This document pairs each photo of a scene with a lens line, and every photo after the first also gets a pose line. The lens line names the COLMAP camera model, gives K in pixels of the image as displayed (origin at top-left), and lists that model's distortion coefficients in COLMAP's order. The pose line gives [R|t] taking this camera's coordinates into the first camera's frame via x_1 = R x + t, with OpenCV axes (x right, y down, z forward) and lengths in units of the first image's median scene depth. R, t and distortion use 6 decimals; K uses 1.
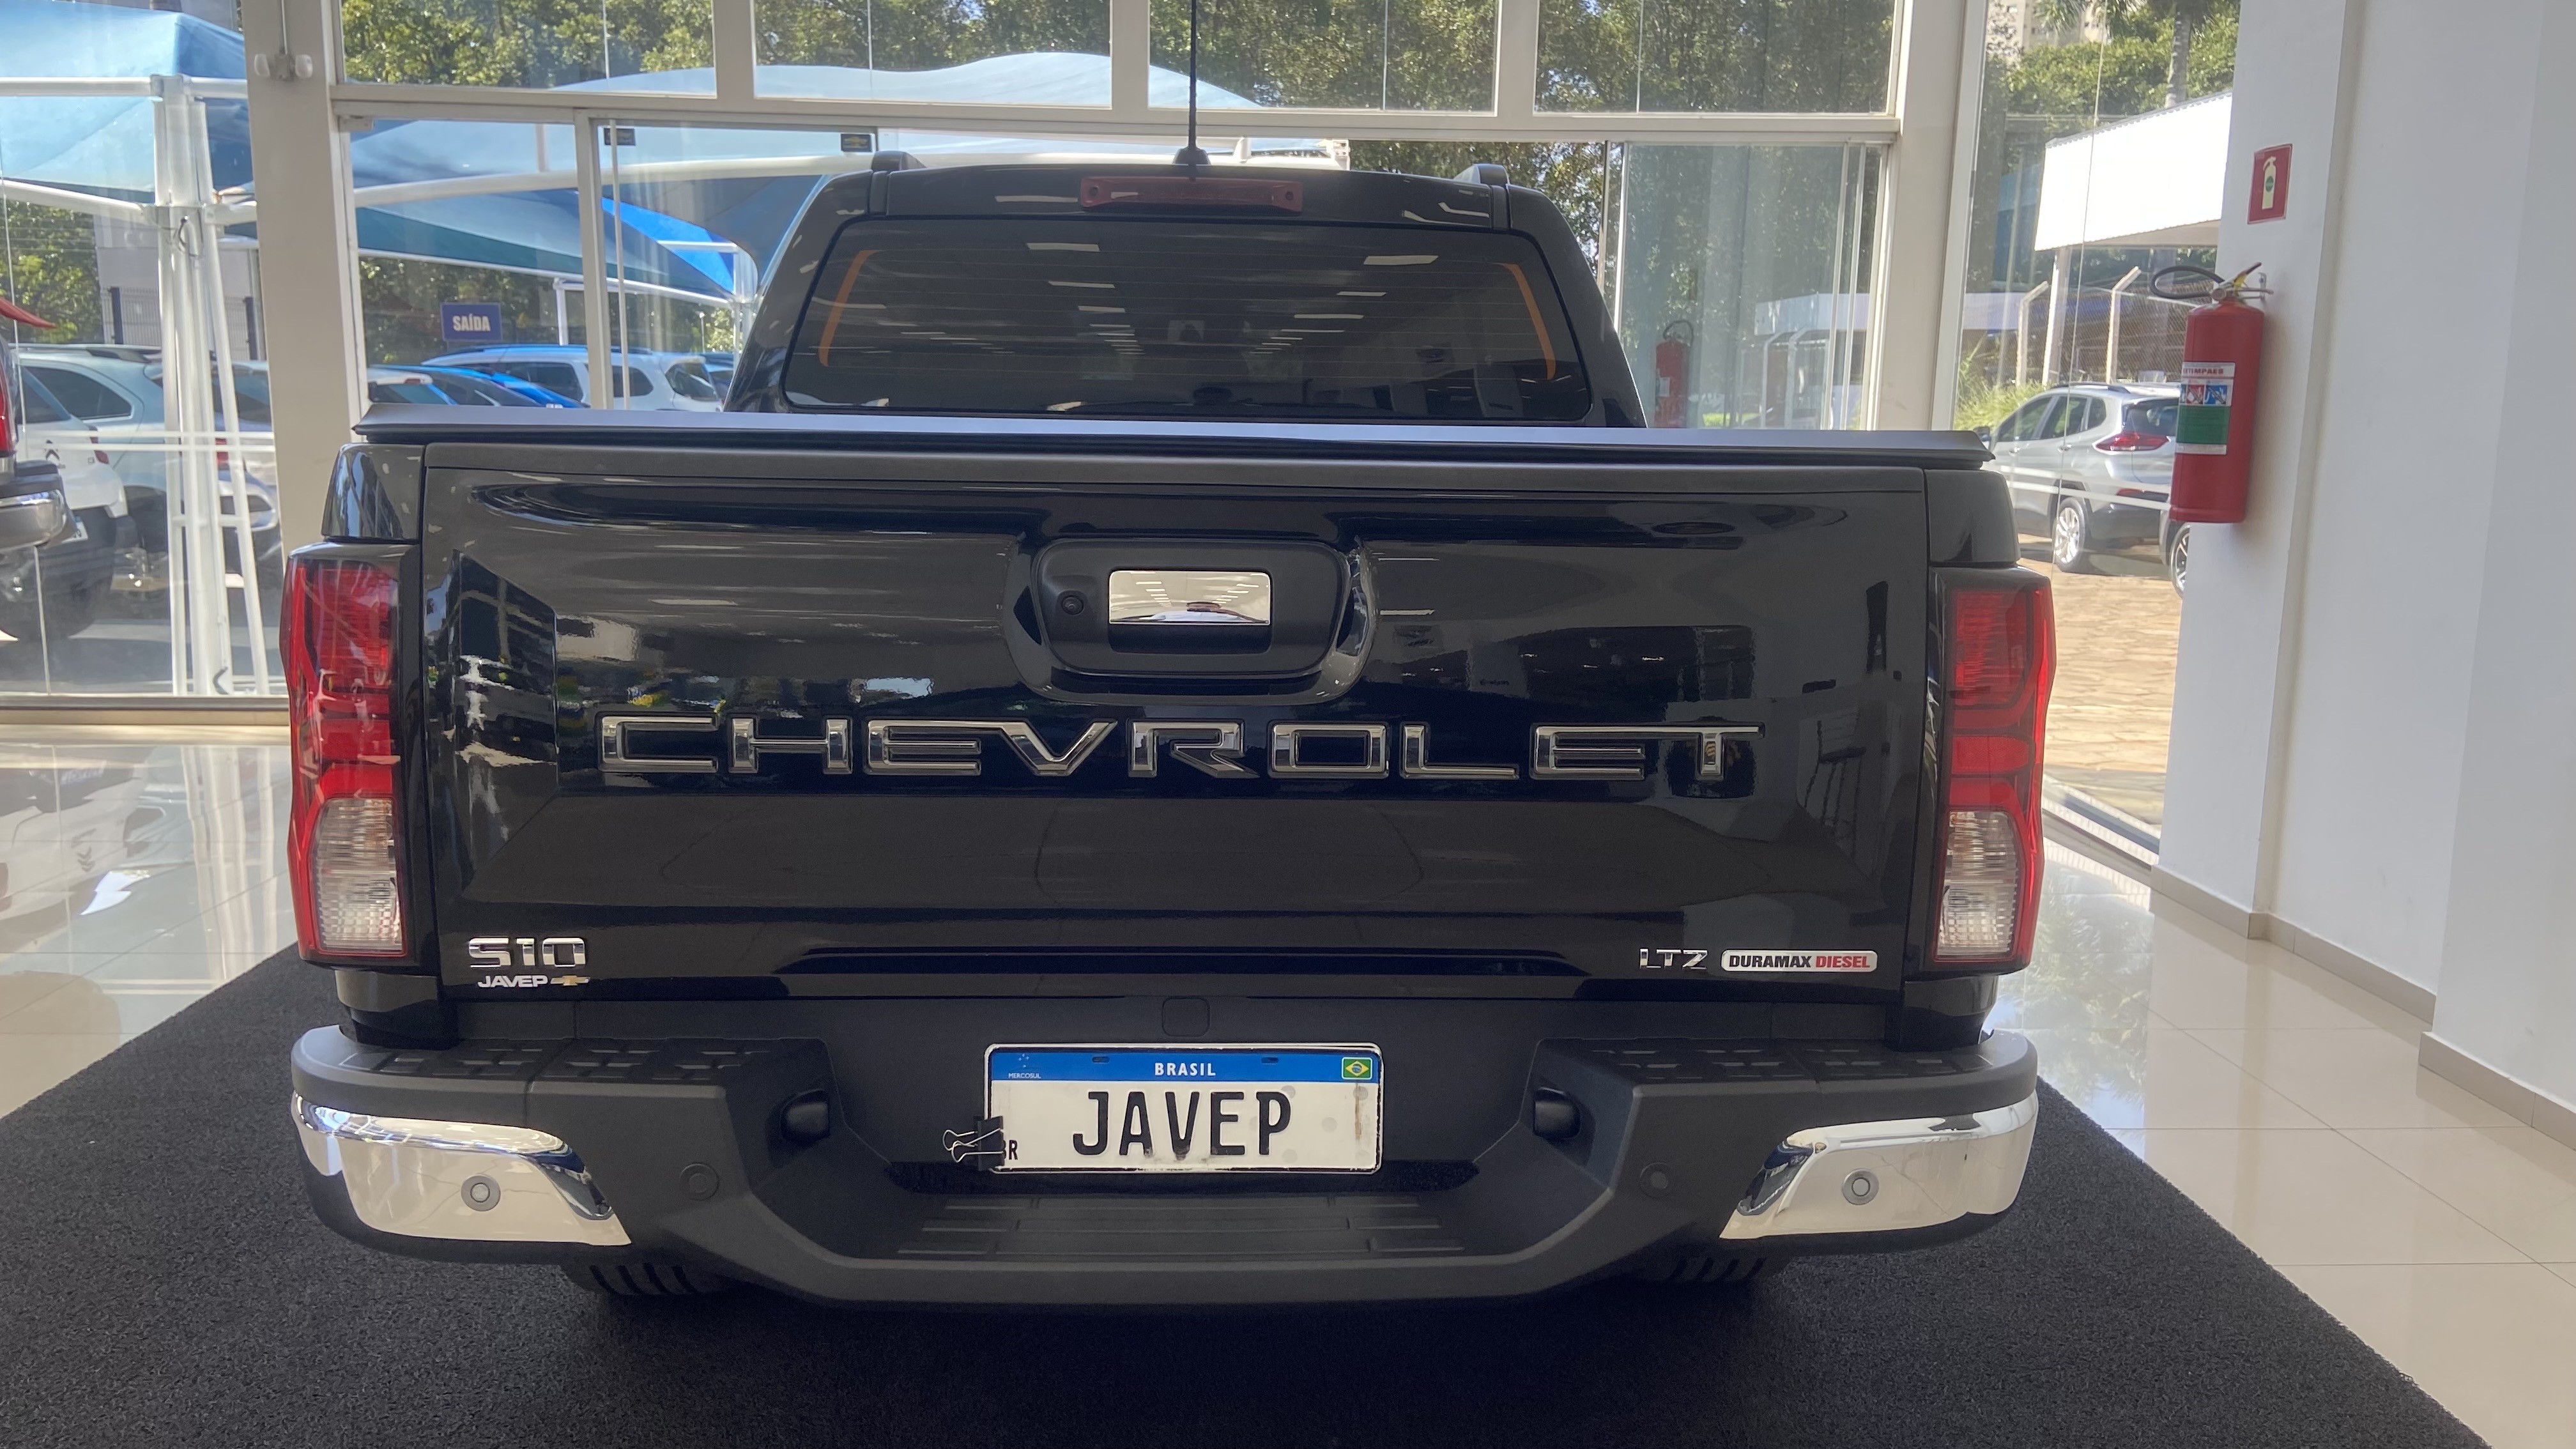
lens RADIAL K [[2011.9, 0, 1288.0], [0, 2011.9, 724.5], [0, 0, 1]] dist [0.091152, -0.163280]
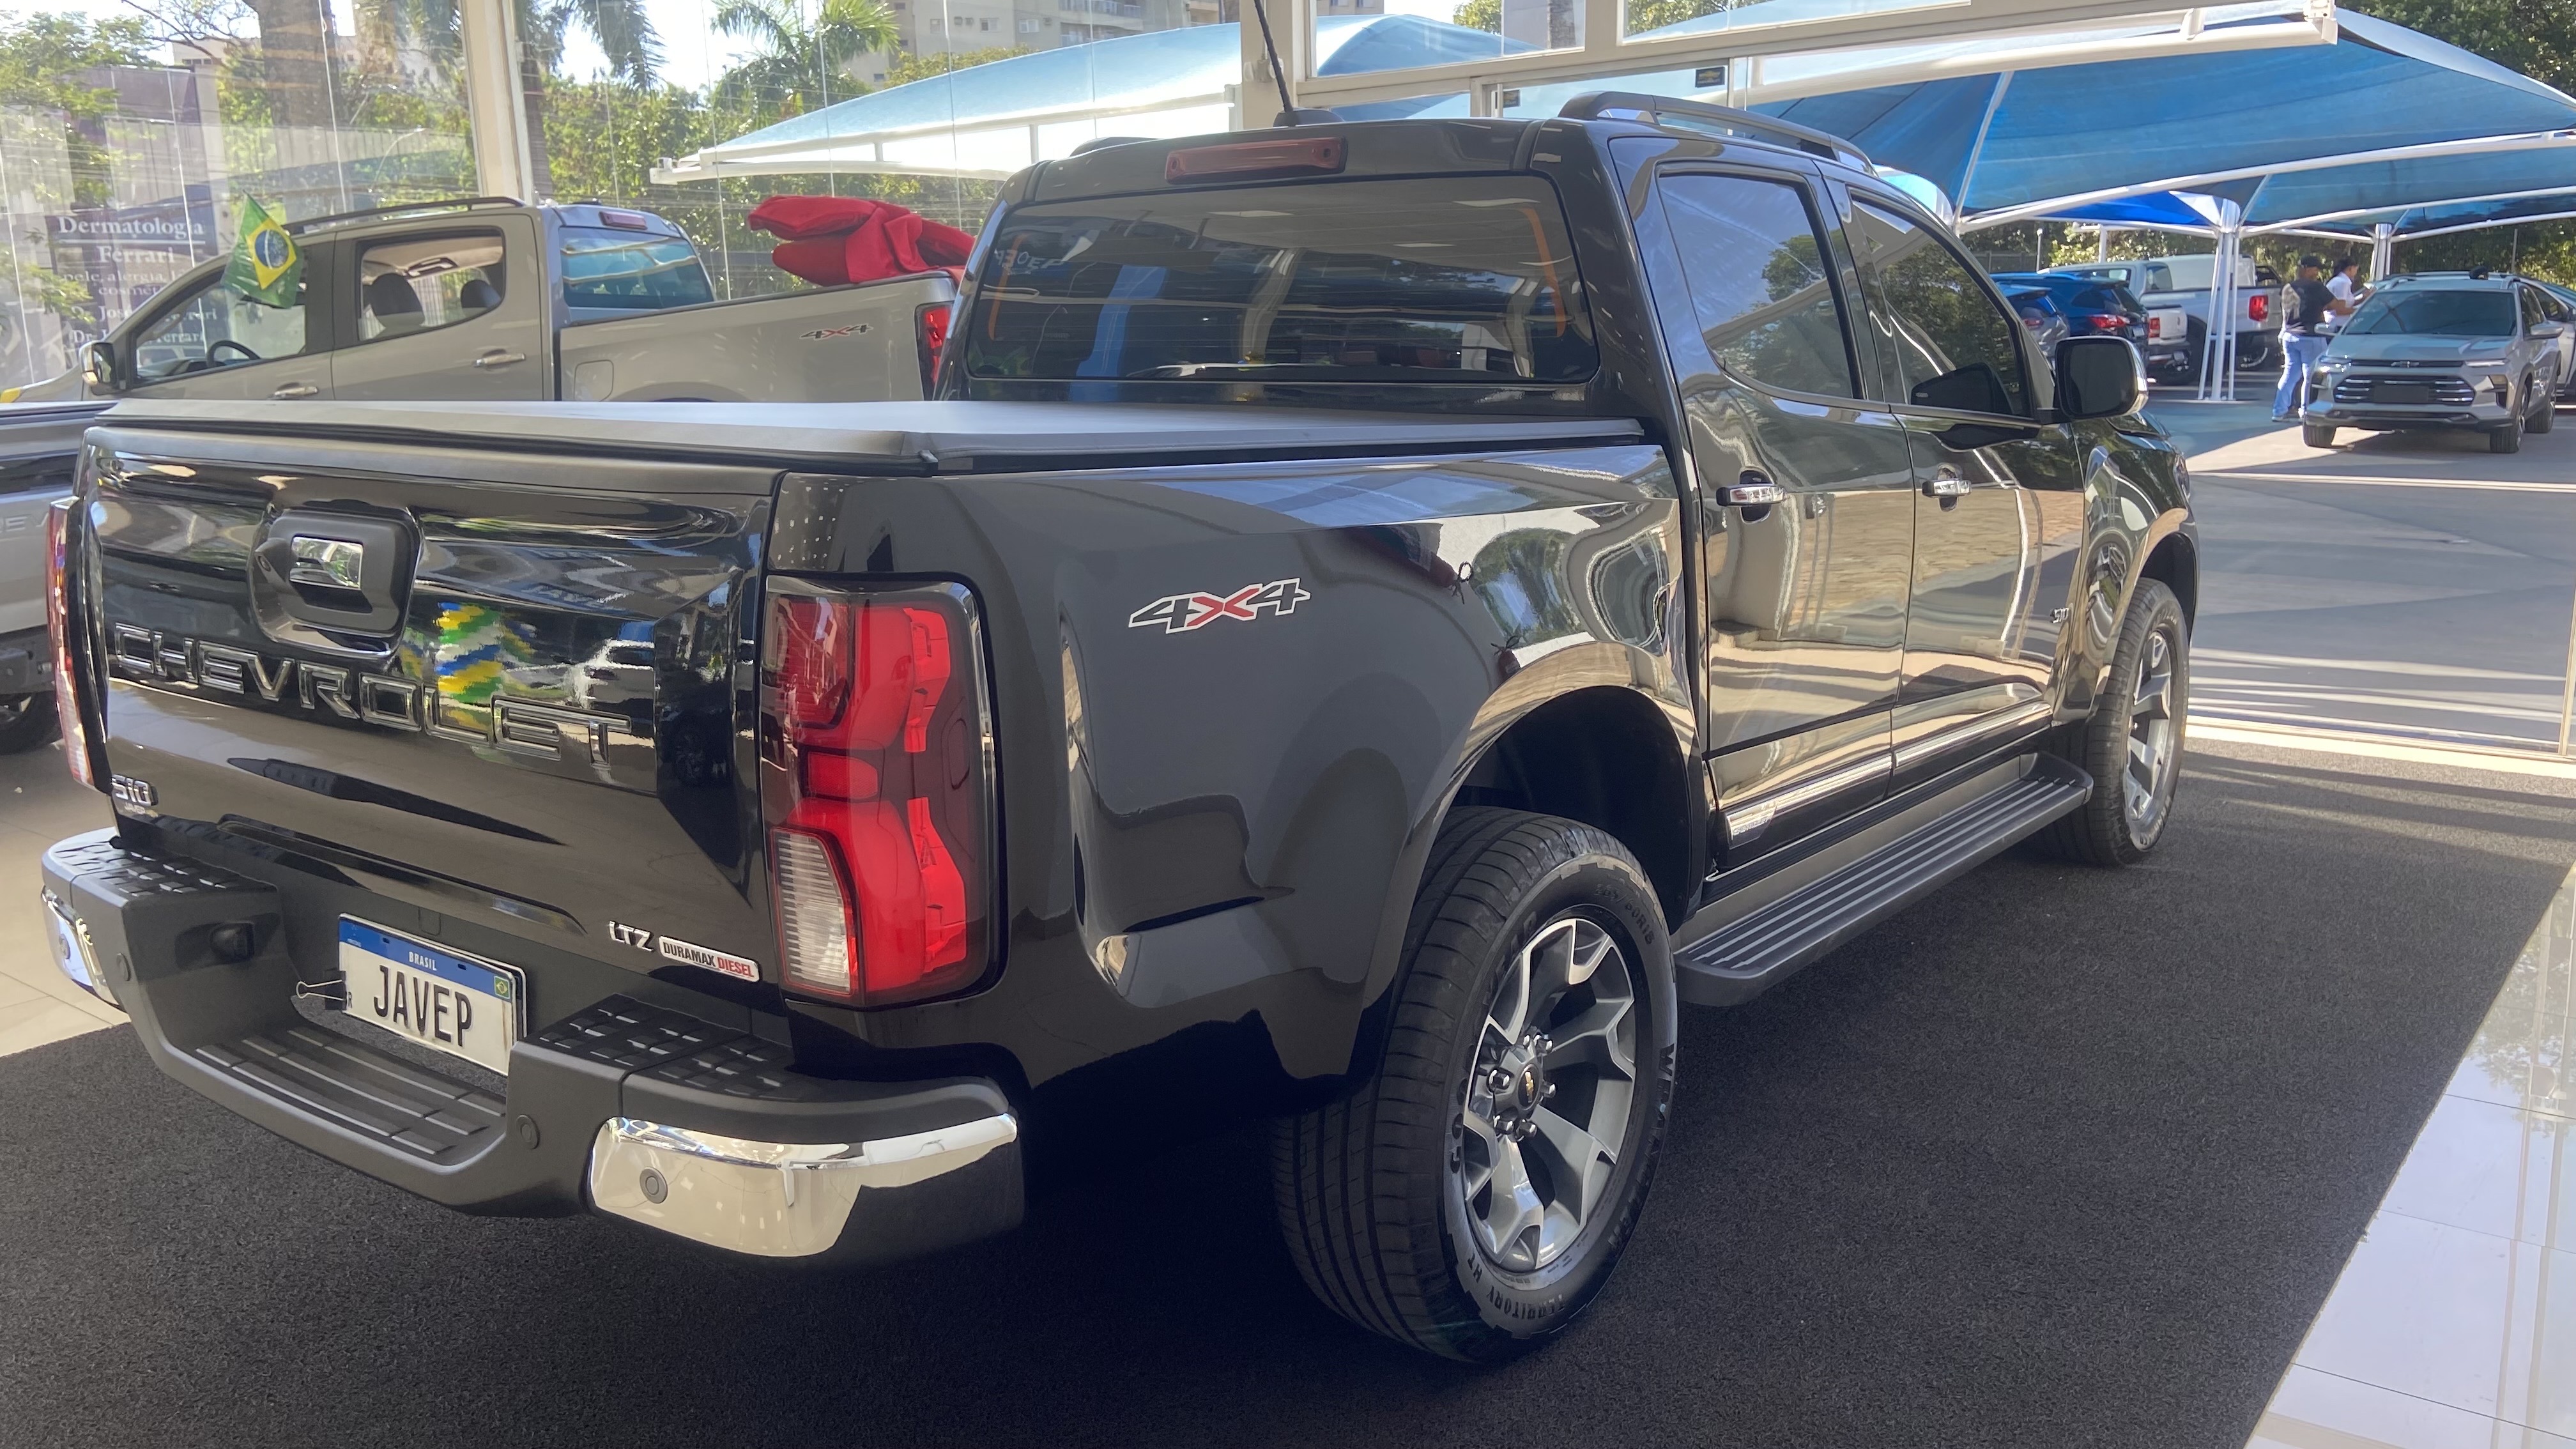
lens RADIAL K [[2011.9, 0, 1288.0], [0, 2011.9, 724.5], [0, 0, 1]] dist [0.091152, -0.163280]
pose [[0.742975, 0.098206, -0.662076, 0.306920], [-0.073685, 0.995166, 0.064926, -0.022570], [0.665251, 0.000546, 0.746619, 0.125923]]
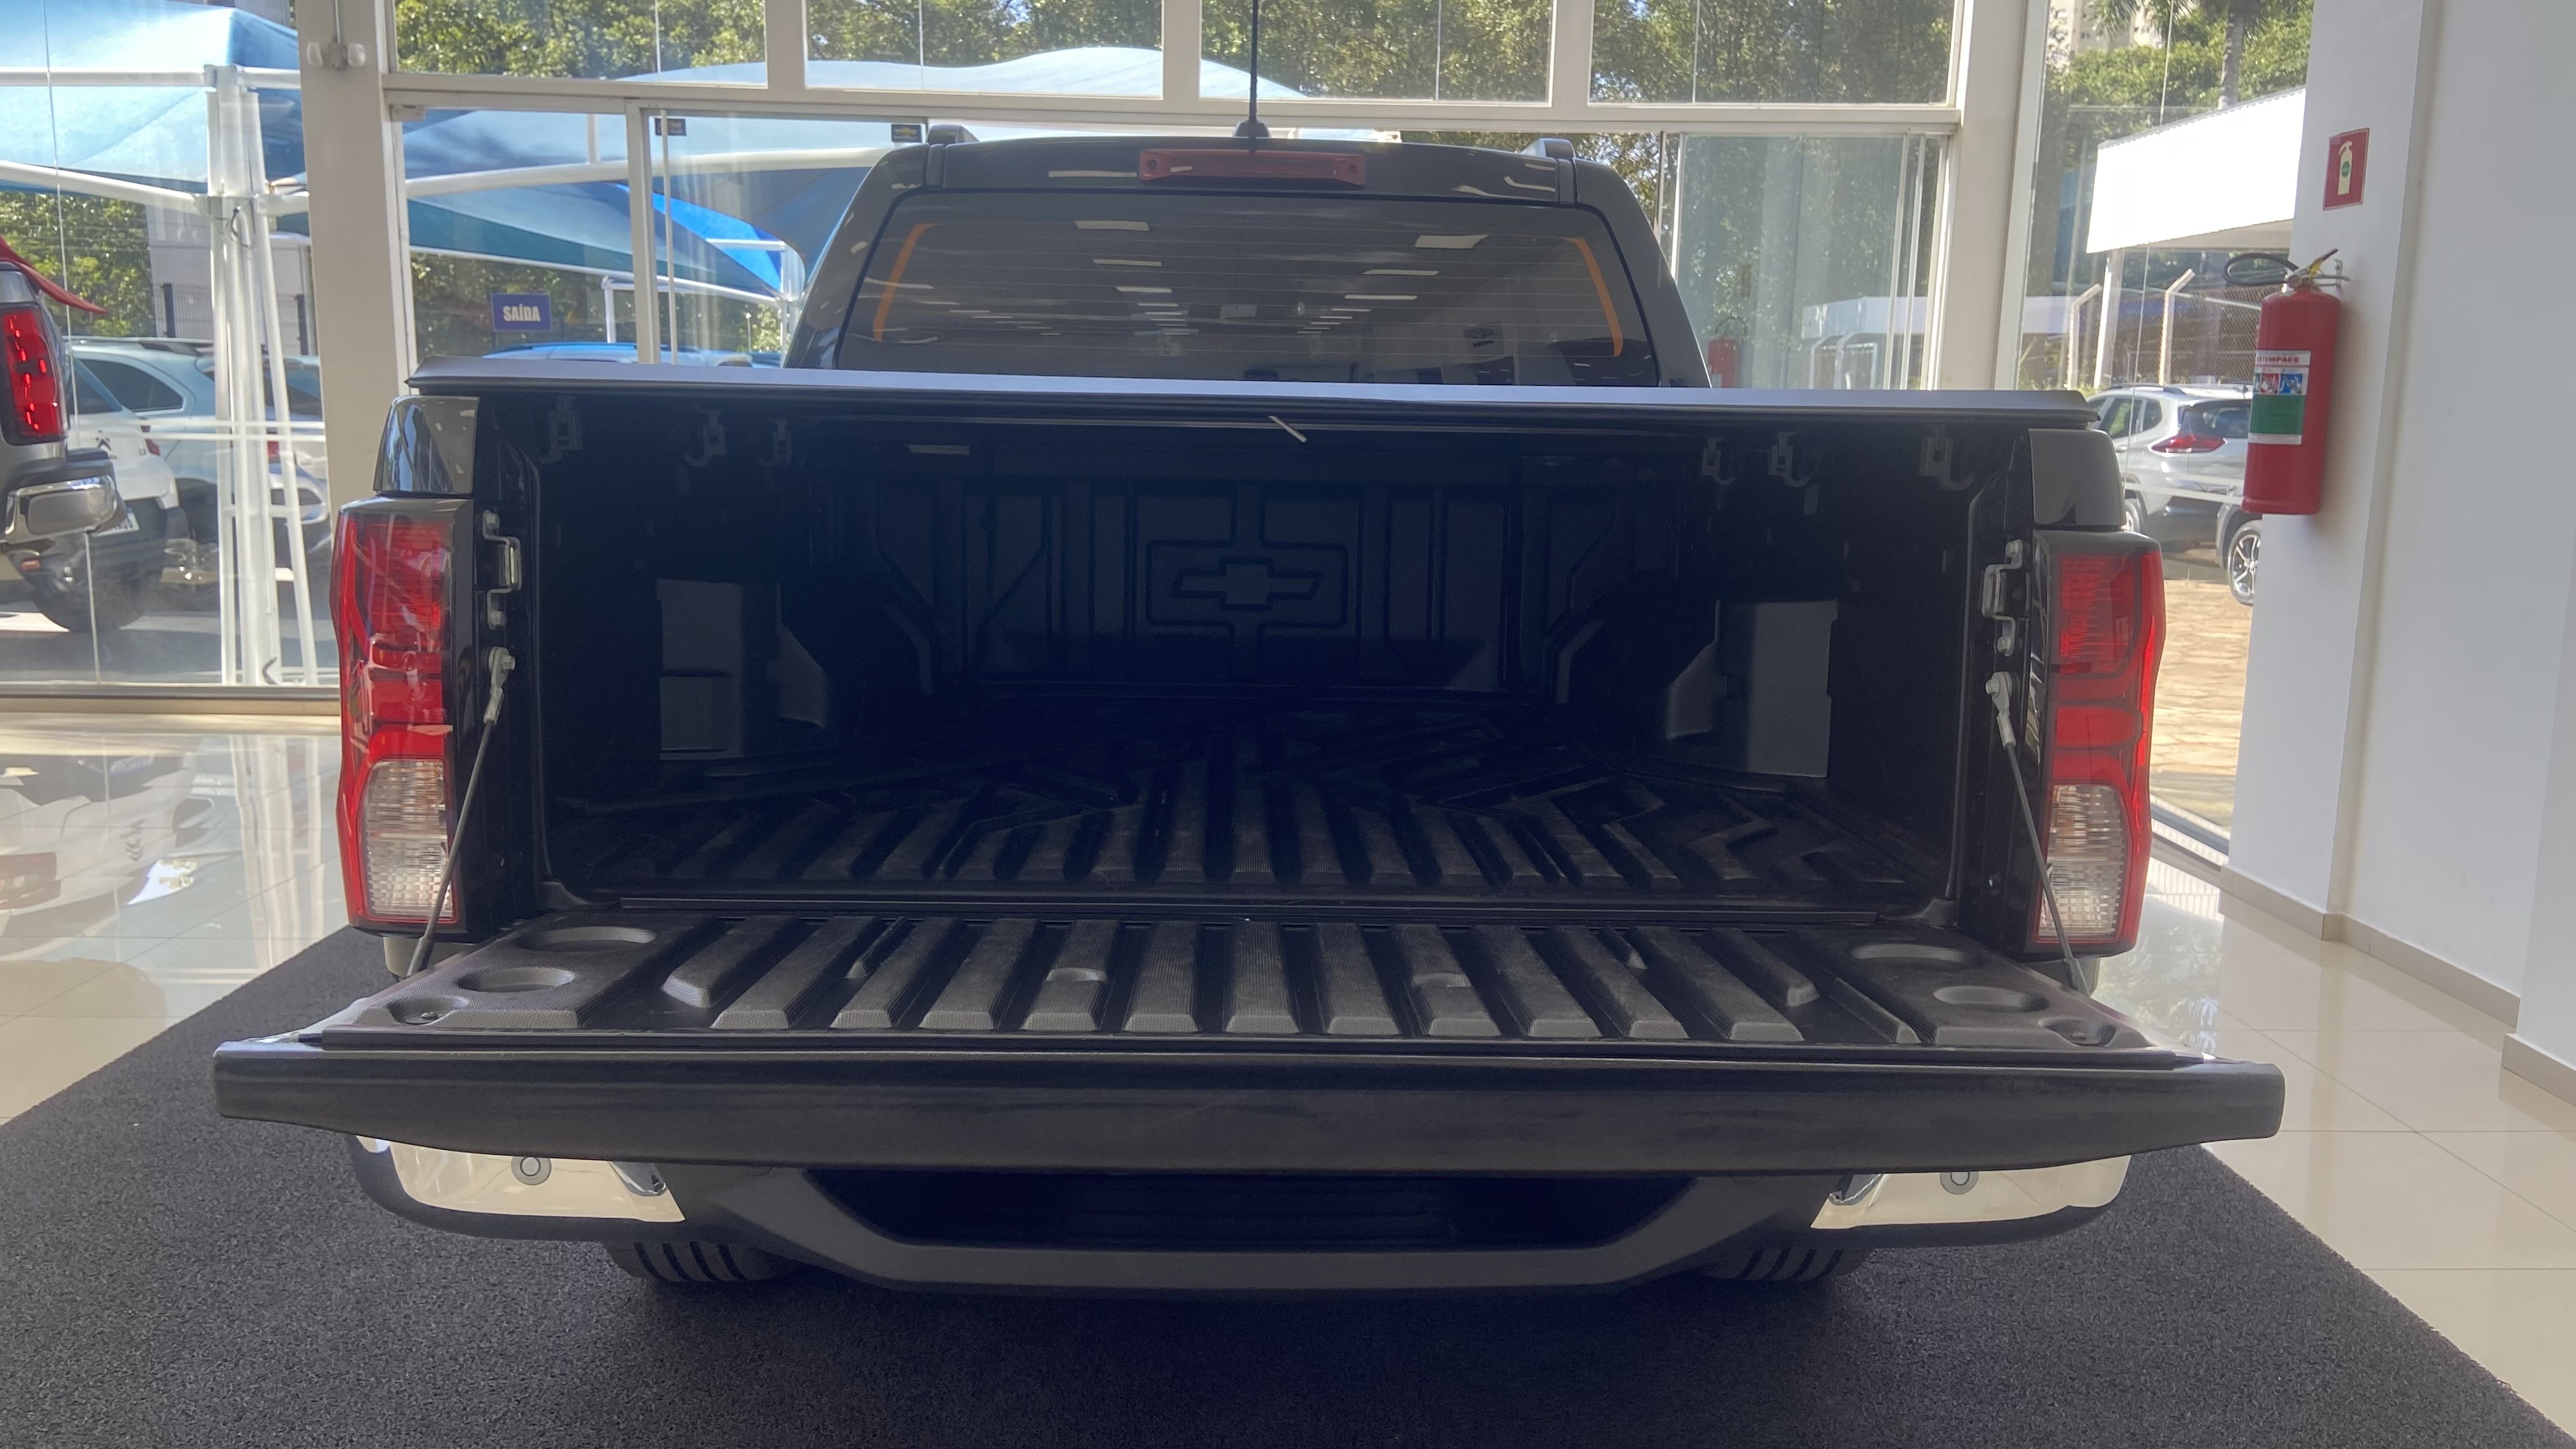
lens RADIAL K [[2005.0, 0, 1288.0], [0, 2005.0, 724.5], [0, 0, 1]] dist [0.090508, -0.161625]
pose [[0.999830, 0.005397, -0.017646, -0.006263], [-0.005486, 0.999972, -0.004999, 0.007122], [0.017619, 0.005095, 0.999832, 0.012297]]
